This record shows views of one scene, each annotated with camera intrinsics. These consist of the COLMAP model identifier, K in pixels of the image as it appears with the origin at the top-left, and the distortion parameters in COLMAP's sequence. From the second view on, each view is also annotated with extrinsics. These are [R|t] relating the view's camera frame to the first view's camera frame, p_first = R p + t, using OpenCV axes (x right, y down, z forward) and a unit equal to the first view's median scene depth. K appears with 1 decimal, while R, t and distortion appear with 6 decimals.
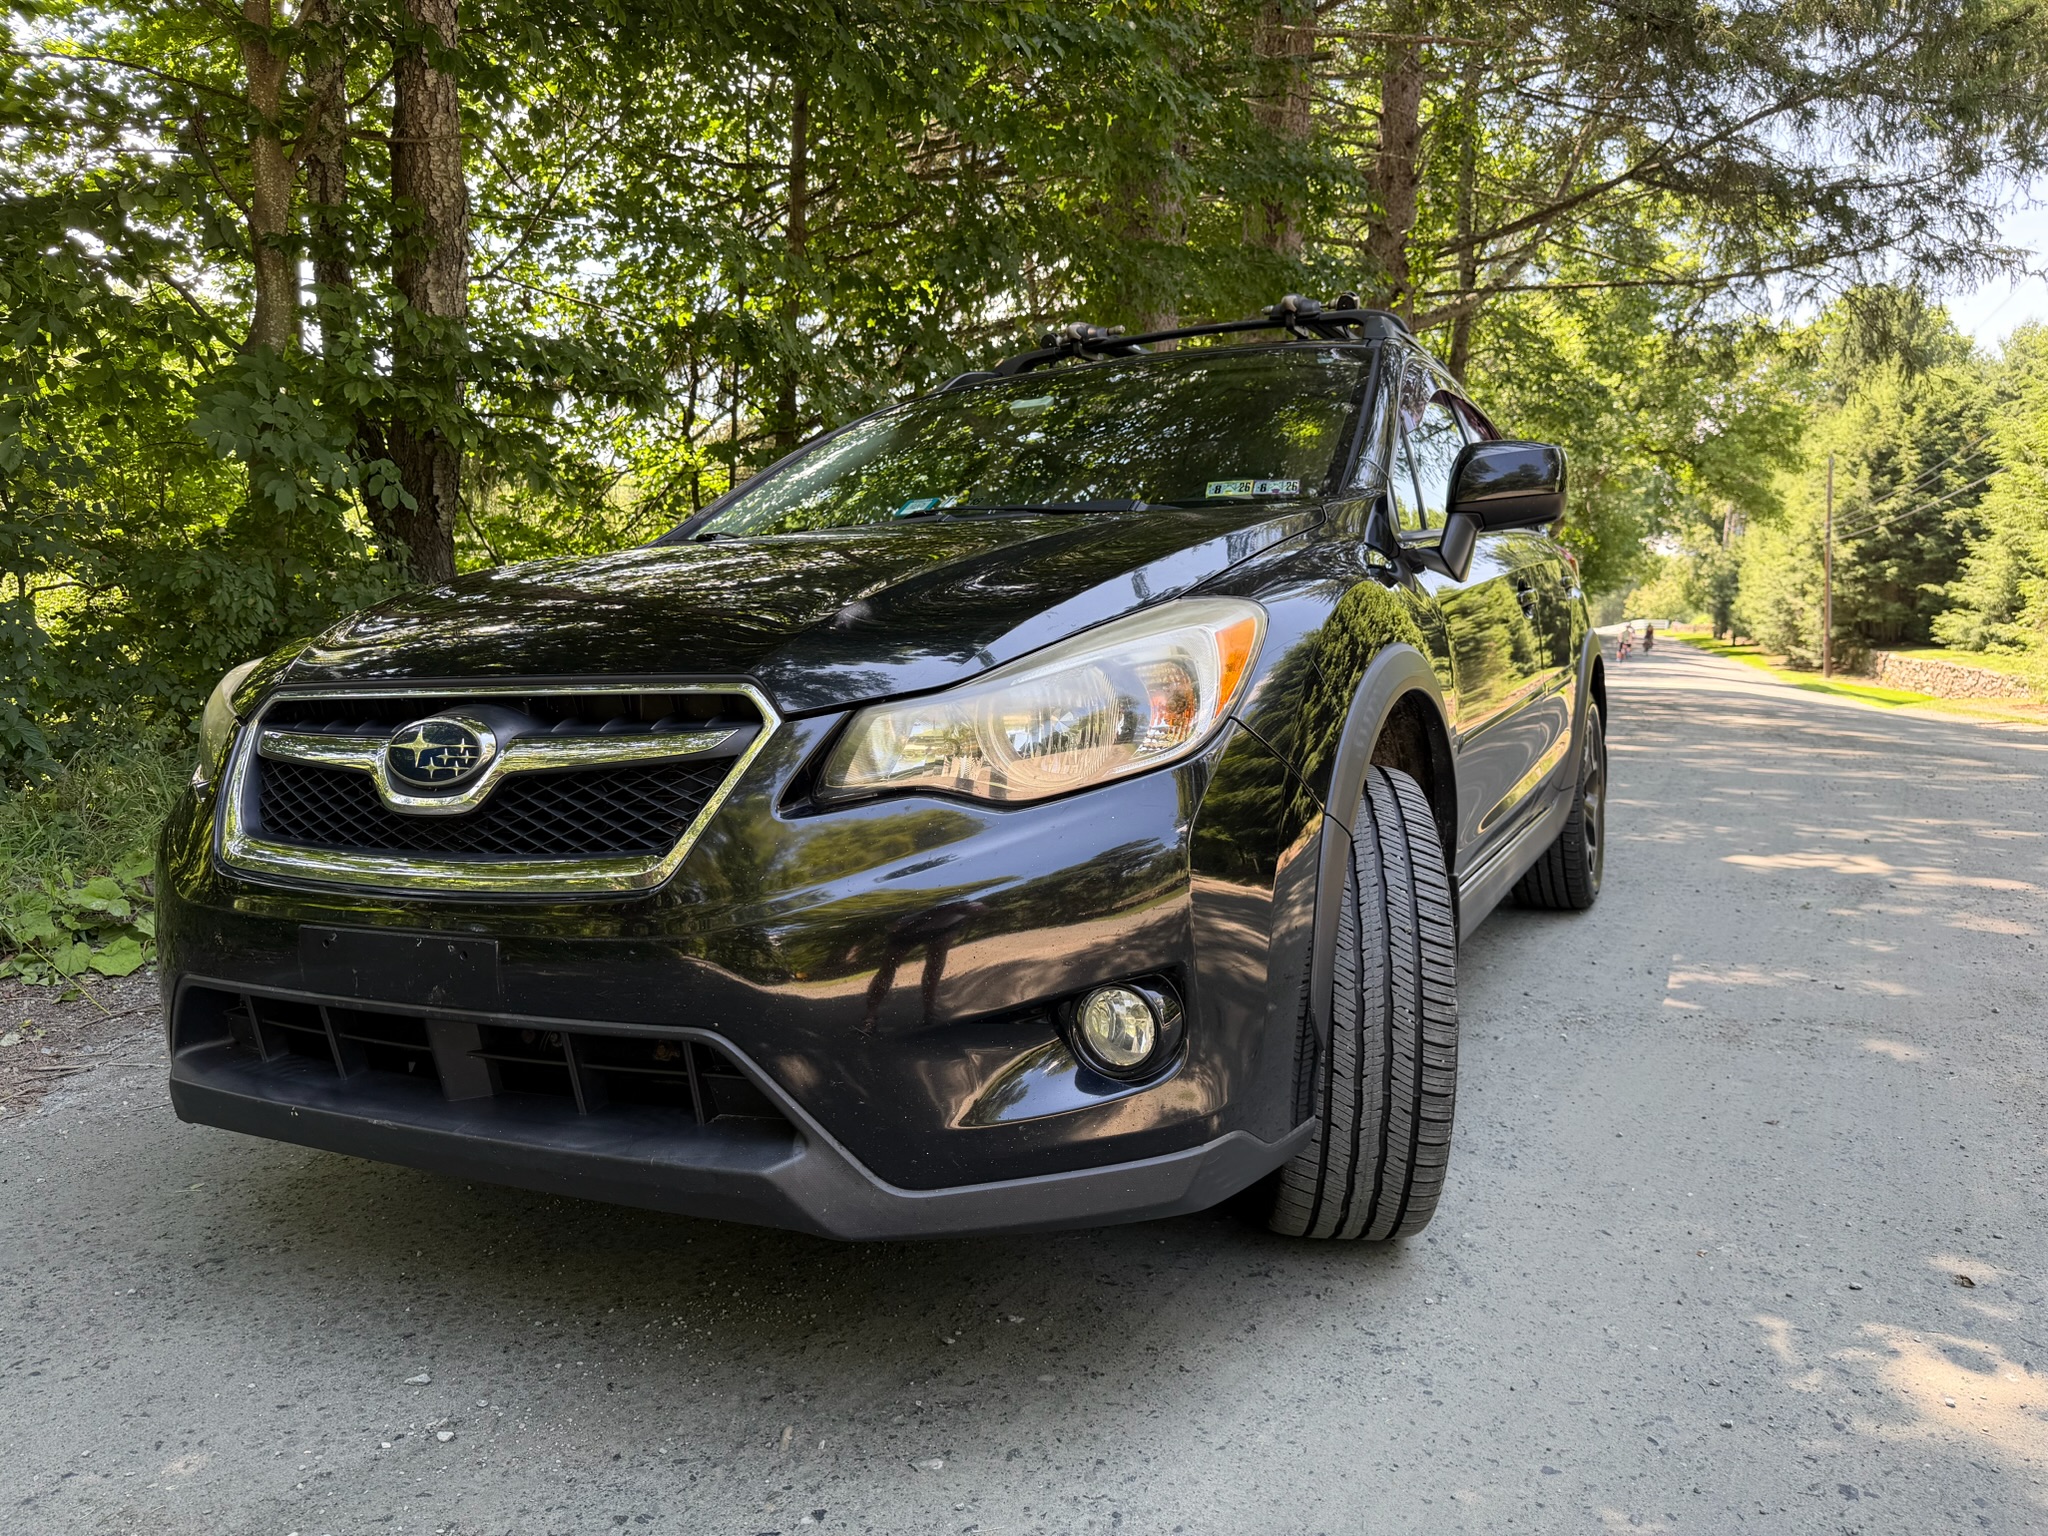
lens RADIAL K [[1457.6, 0, 999.5], [0, 1457.6, 767.9], [0, 0, 1]] dist [0.013284, -0.009549]
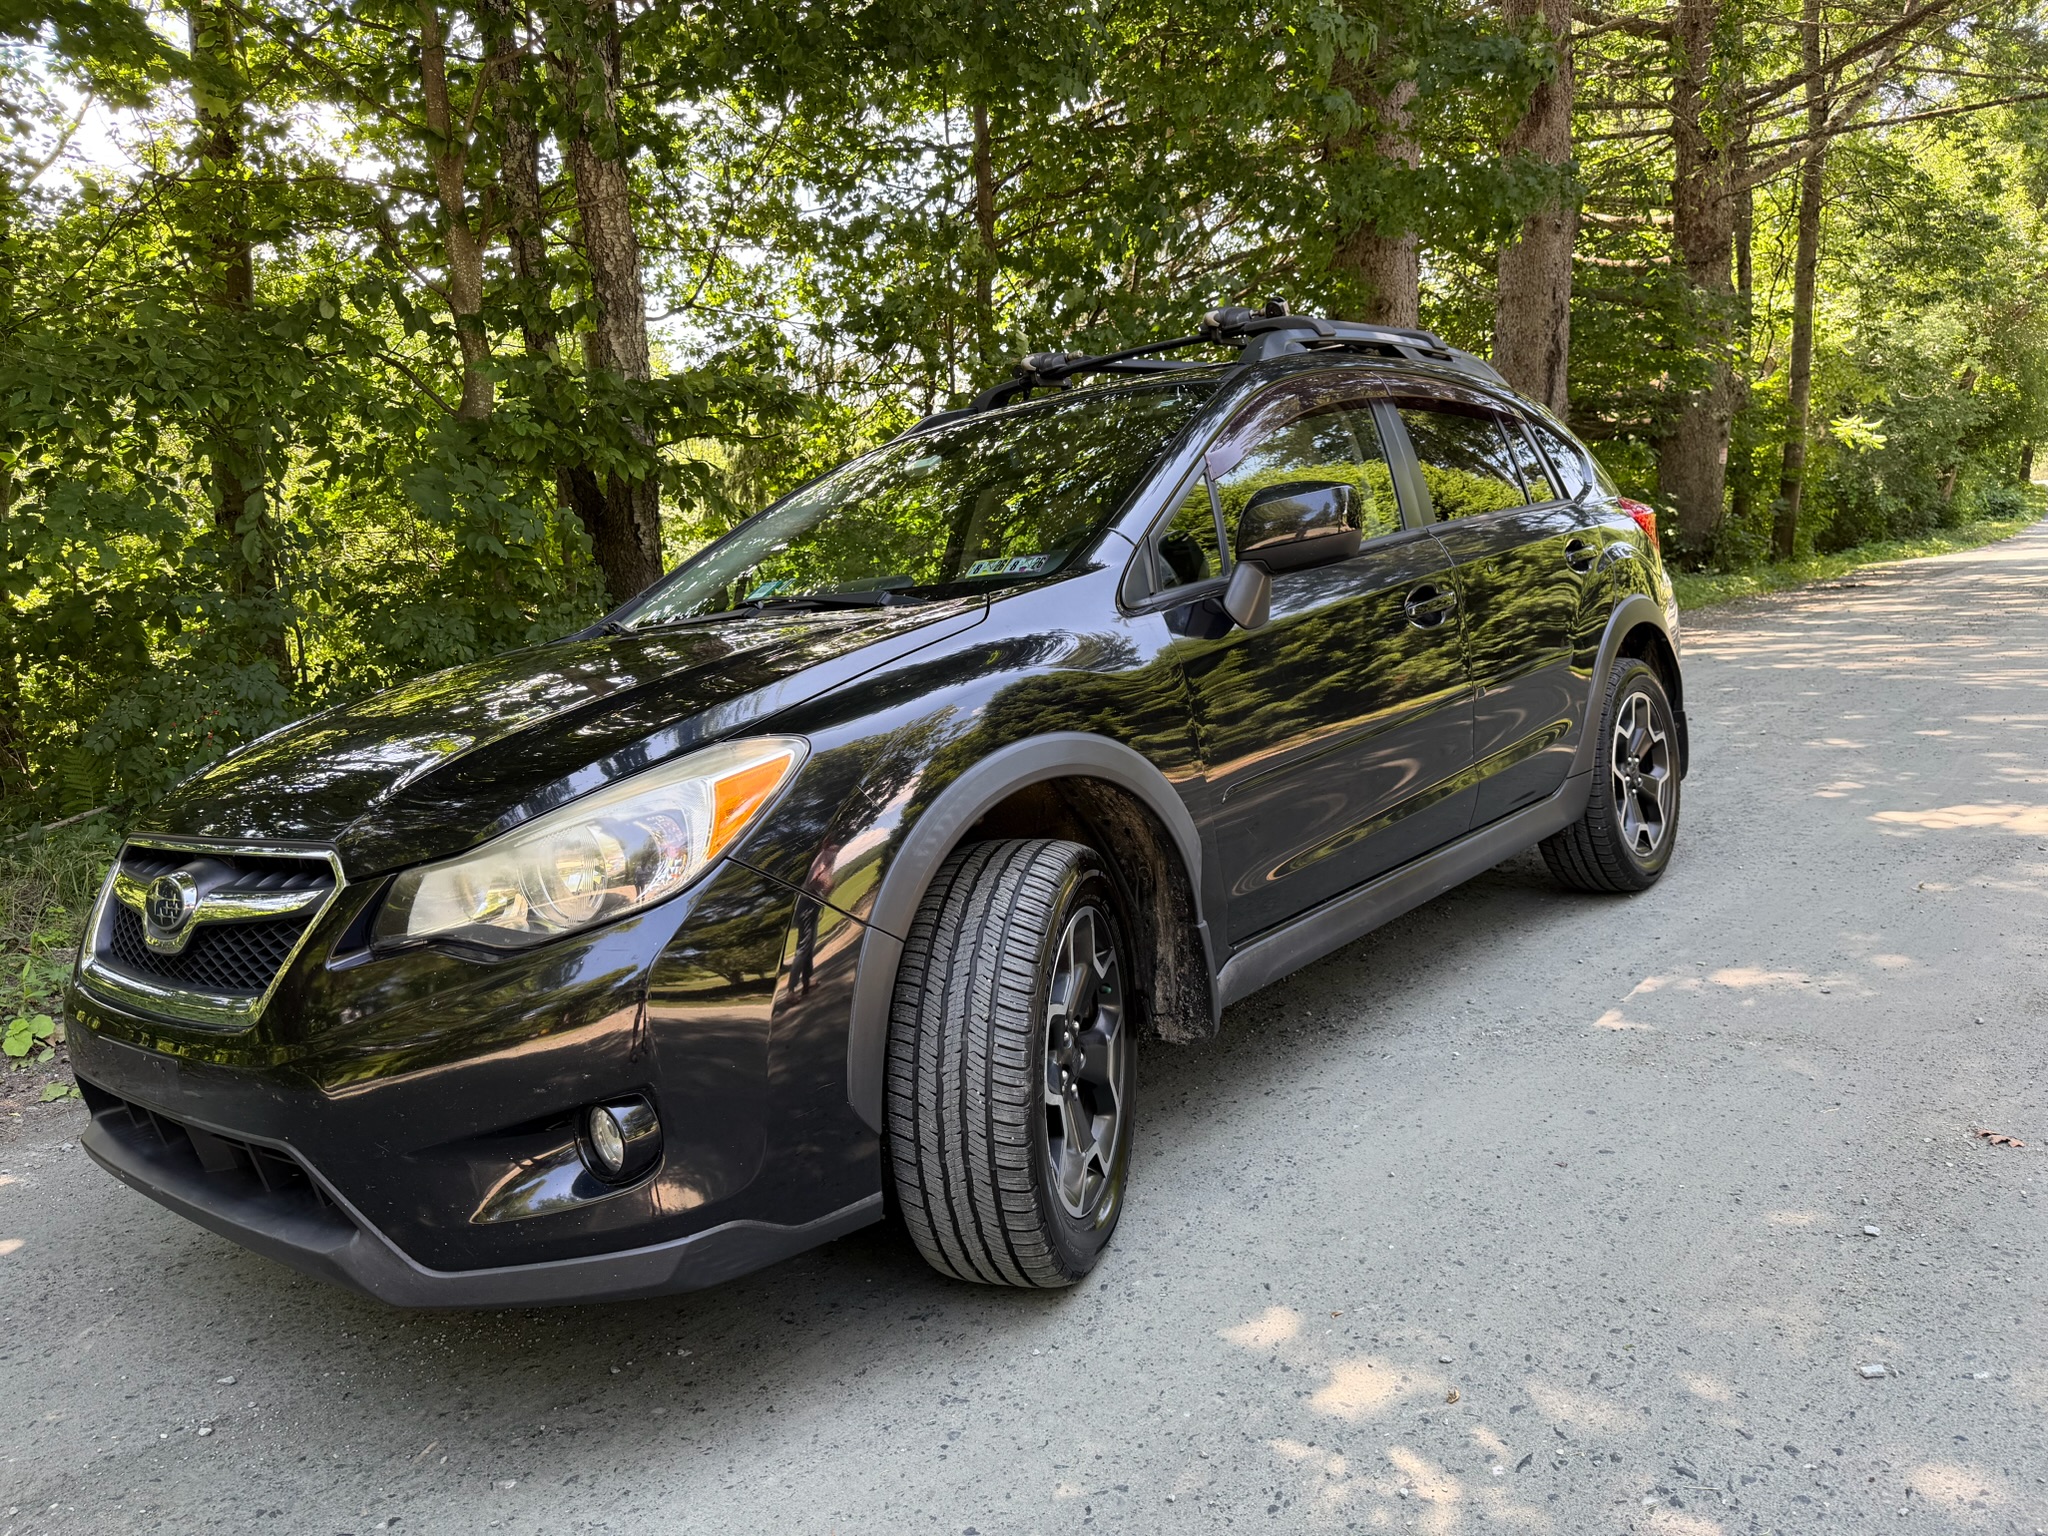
lens RADIAL K [[1445.3, 0, 1014.4], [0, 1445.3, 773.5], [0, 0, 1]] dist [0.031113, -0.047576]
pose [[0.968599, -0.051638, -0.243206, 0.071254], [0.065117, 0.996736, 0.047711, -0.015012], [0.239949, -0.062050, 0.968800, -0.003798]]
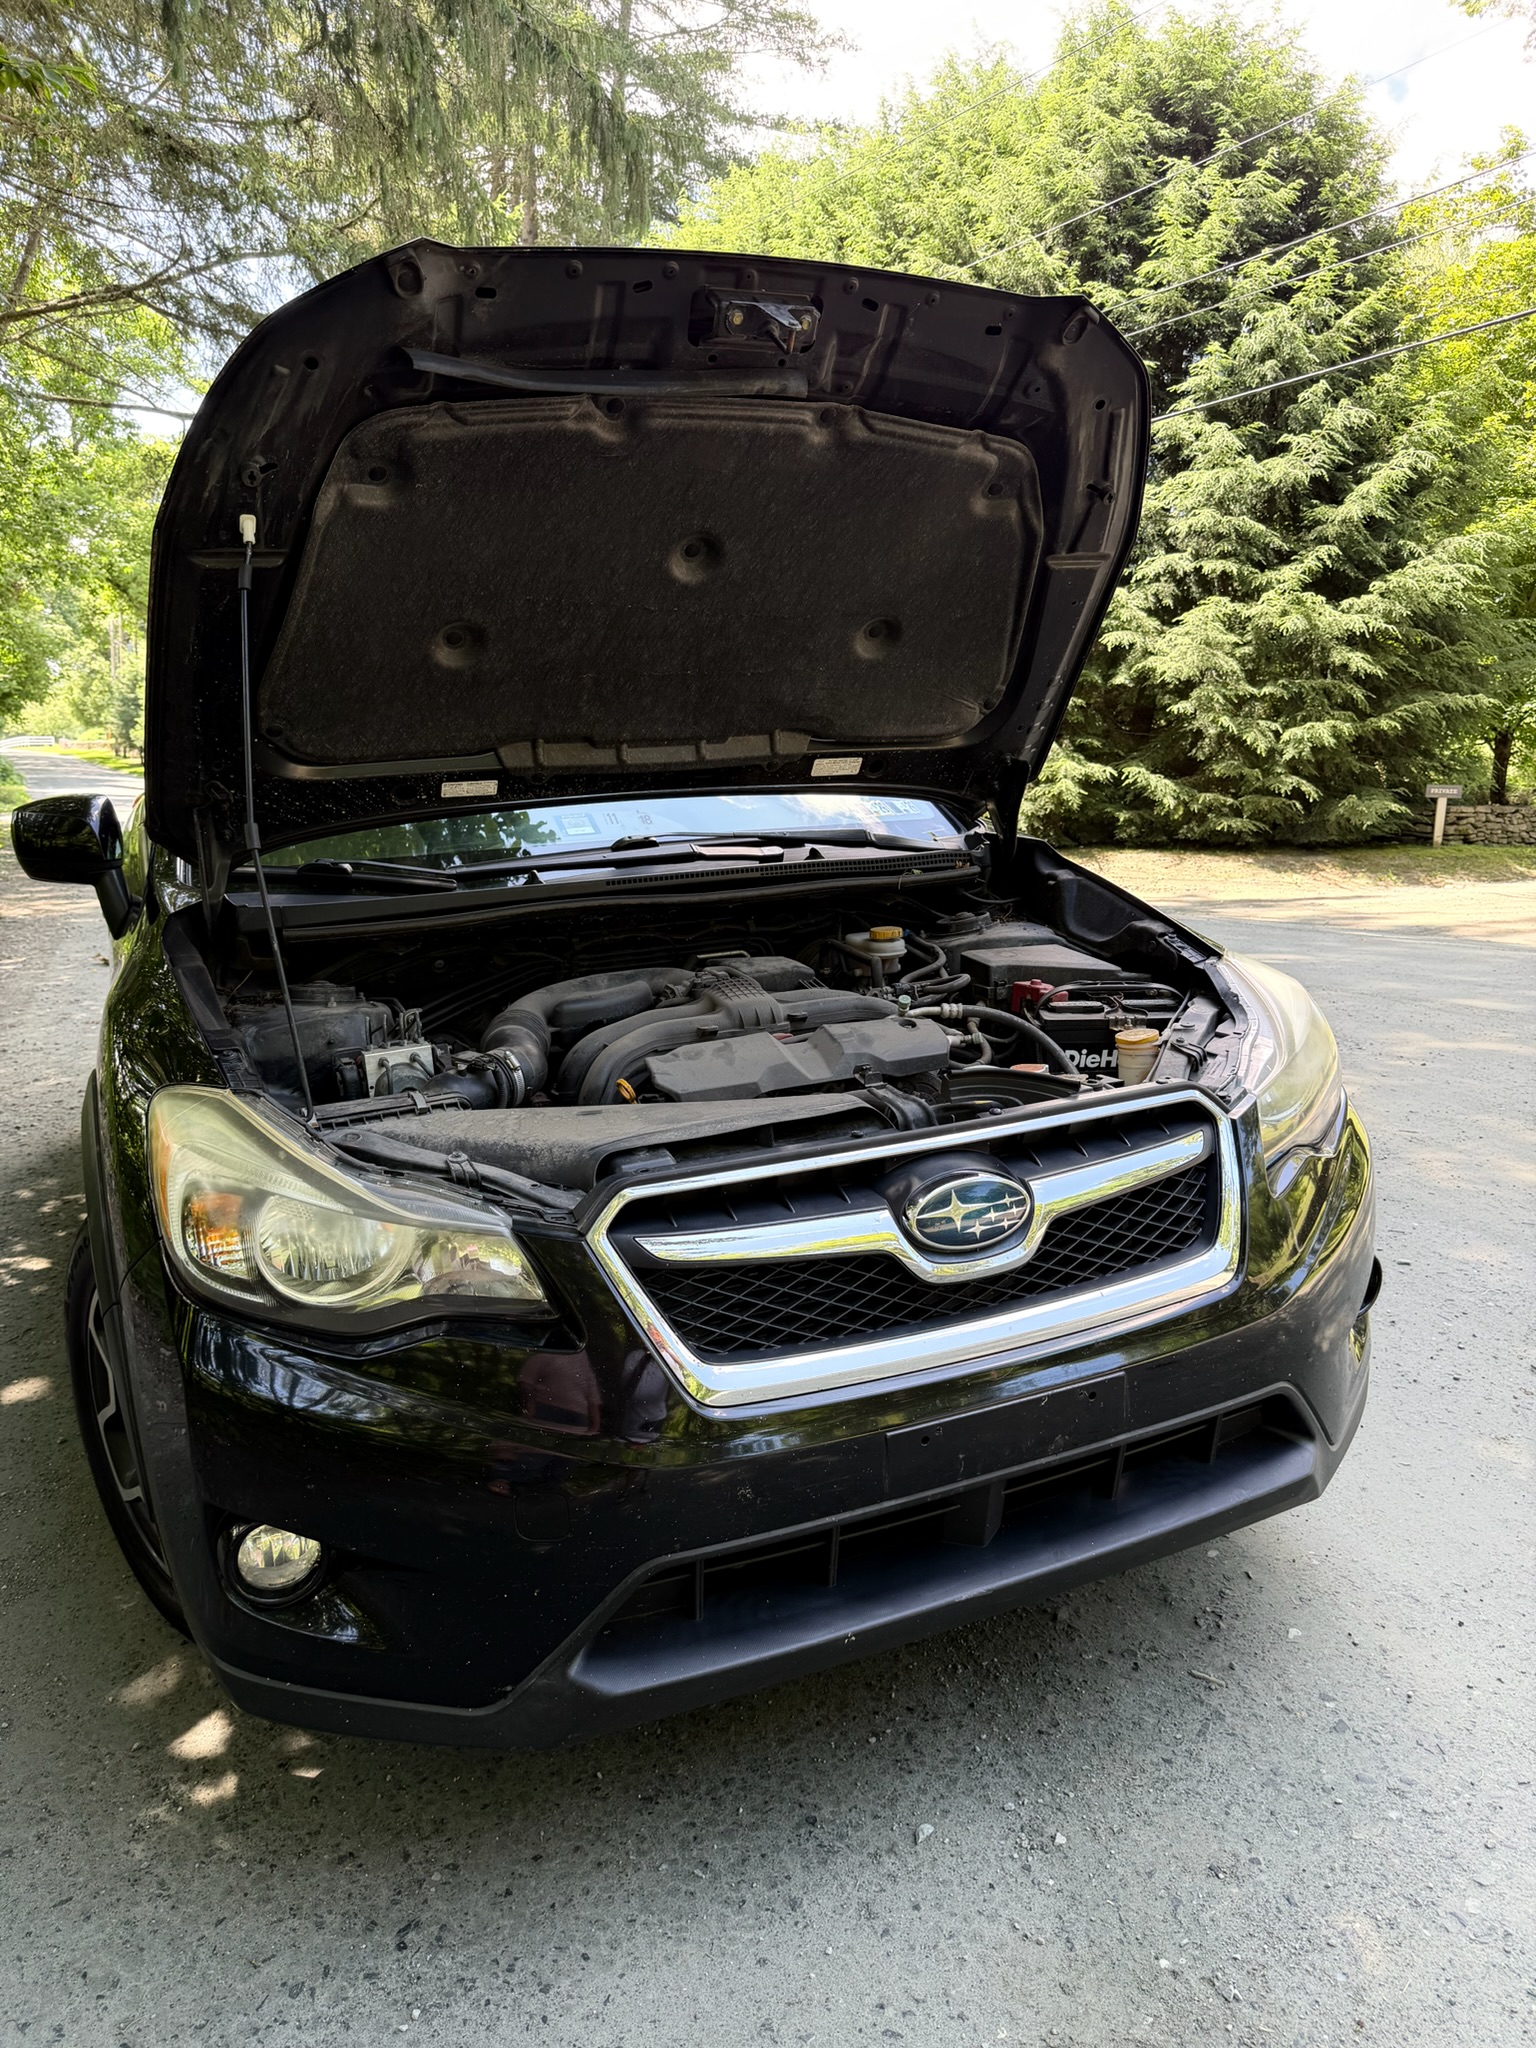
lens RADIAL K [[1478.2, 0, 783.8], [0, 1478.2, 1029.9], [0, 0, 1]] dist [-0.000558, -0.000784]
pose [[0.627752, -0.161904, 0.761390, -0.132353], [0.086593, 0.986584, 0.138396, -0.030754], [-0.773582, -0.020948, 0.633350, 0.053167]]
